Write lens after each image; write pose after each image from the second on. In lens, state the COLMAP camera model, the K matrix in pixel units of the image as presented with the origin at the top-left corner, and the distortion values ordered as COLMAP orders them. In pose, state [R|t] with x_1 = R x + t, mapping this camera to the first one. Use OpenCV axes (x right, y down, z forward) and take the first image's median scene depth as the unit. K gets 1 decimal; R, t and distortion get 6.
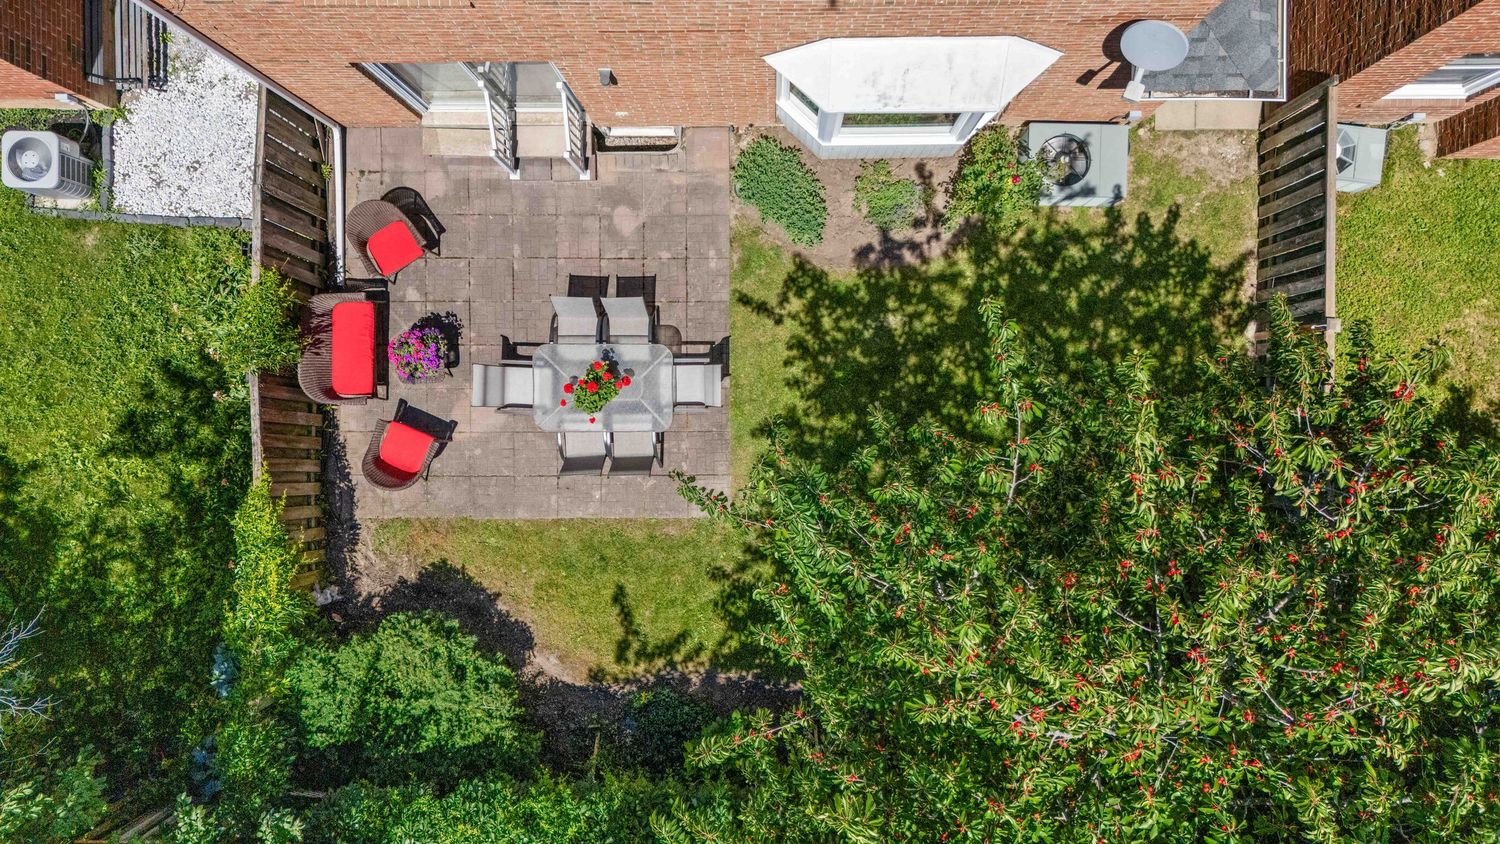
lens RADIAL K [[1102.6, 0, 756.8], [0, 1102.6, 422.2], [0, 0, 1]] dist [0.065394, -0.064815]
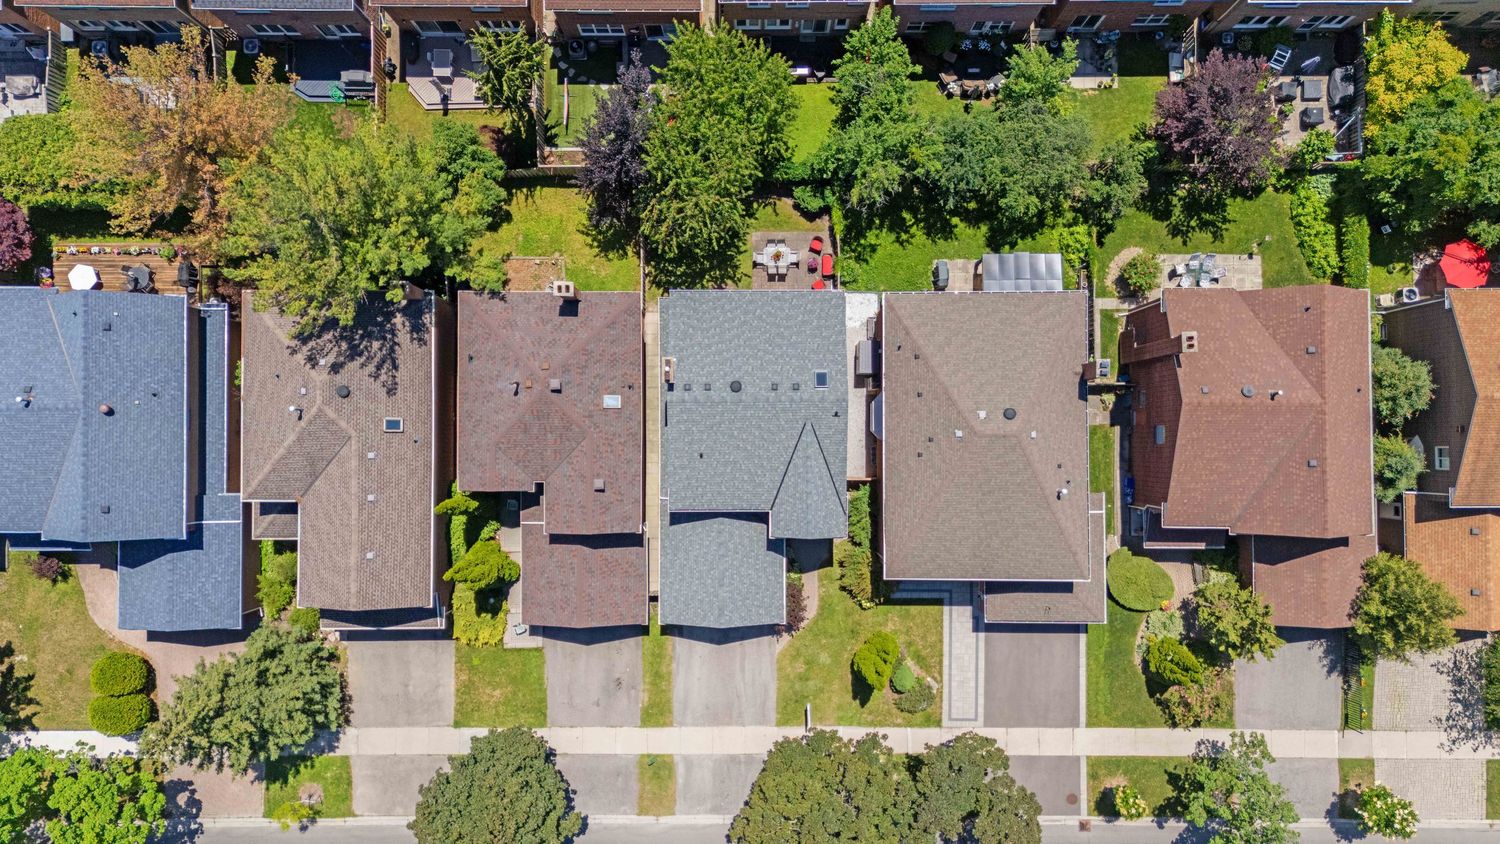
lens RADIAL K [[1102.6, 0, 750.5], [0, 1102.6, 421.8], [0, 0, 1]] dist [0.065394, -0.064815]
pose [[-0.999822, 0.003821, 0.018499, -0.104285], [-0.003628, -0.999939, 0.010479, -0.816498], [0.018538, 0.010410, 0.999774, -3.935880]]
